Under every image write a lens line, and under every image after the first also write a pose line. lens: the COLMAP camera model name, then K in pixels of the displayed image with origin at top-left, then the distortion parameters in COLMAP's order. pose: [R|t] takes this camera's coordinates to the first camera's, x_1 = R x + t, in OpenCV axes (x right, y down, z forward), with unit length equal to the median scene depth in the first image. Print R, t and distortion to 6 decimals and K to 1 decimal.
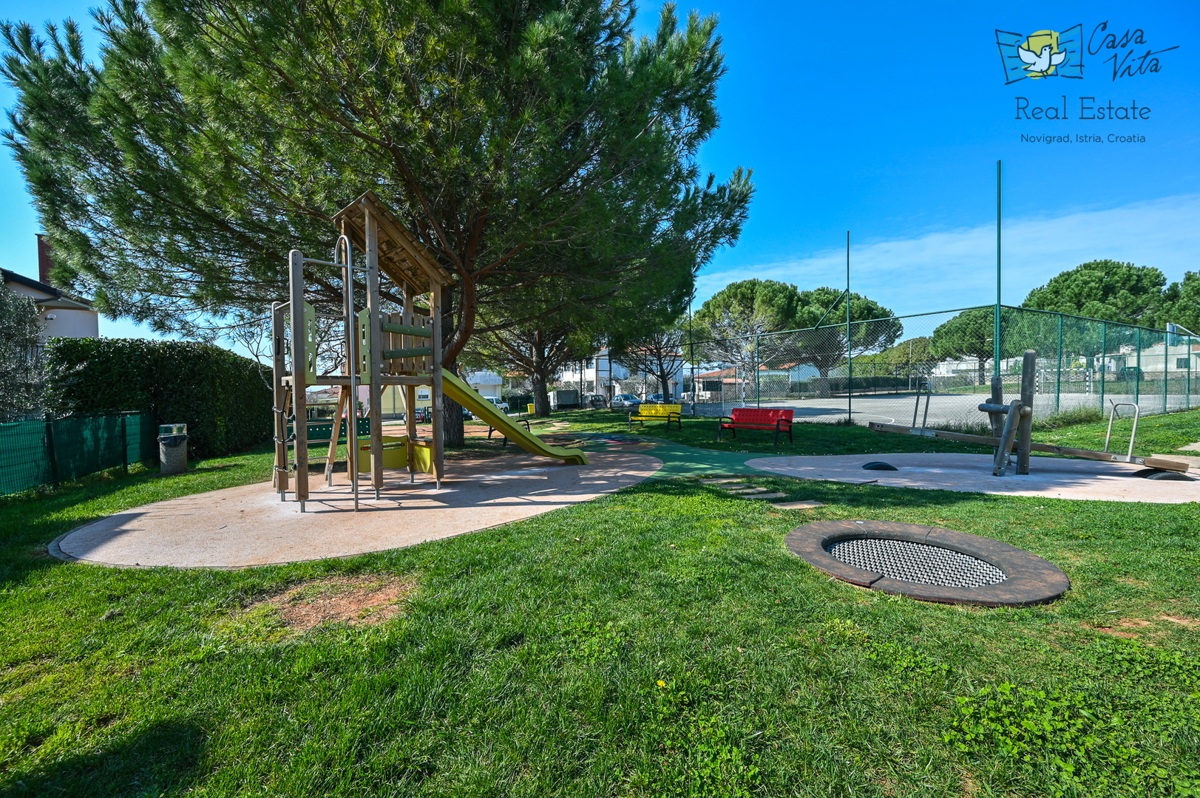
lens RADIAL K [[470.8, 0, 607.6], [0, 470.8, 399.4], [0, 0, 1]] dist [-0.001832, 0.000384]
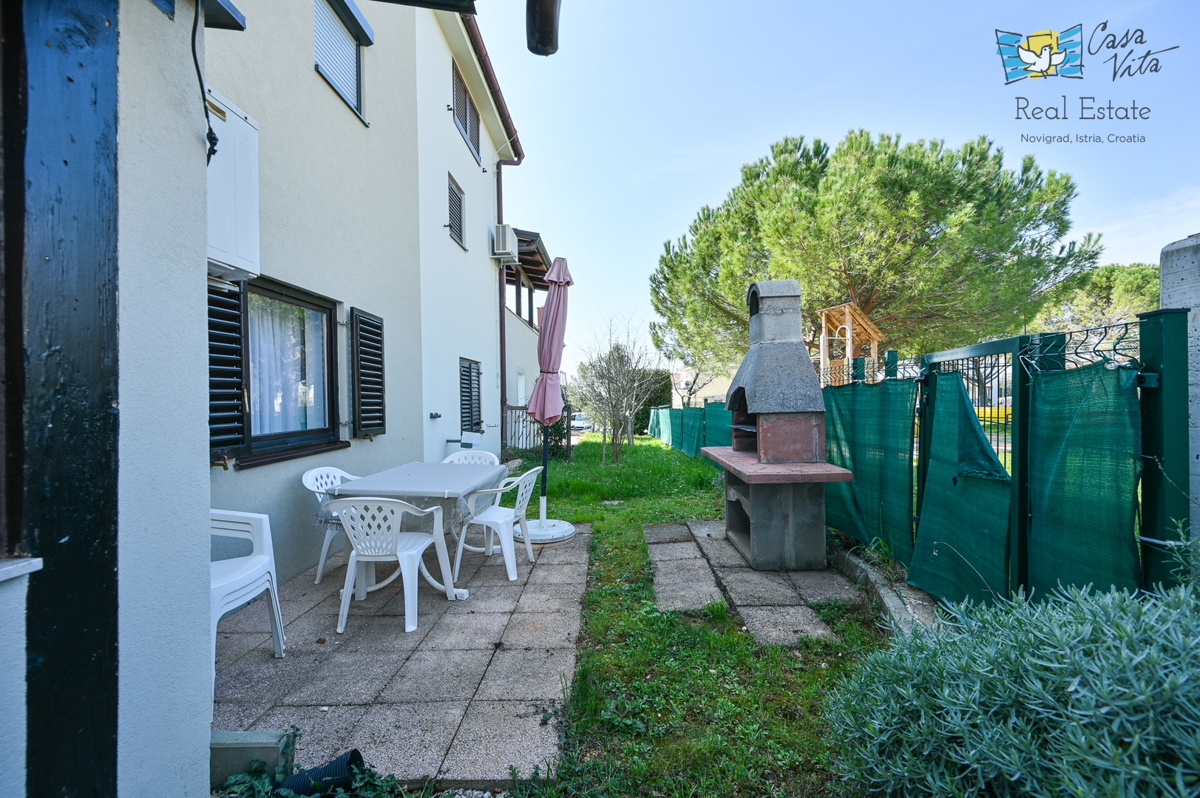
lens RADIAL K [[470.8, 0, 607.6], [0, 470.8, 399.4], [0, 0, 1]] dist [-0.001832, 0.000384]
pose [[0.865521, -0.010176, -0.500769, -0.255823], [0.000006, 0.999794, -0.020306, 0.024606], [0.500873, 0.017572, 0.865343, -0.885619]]
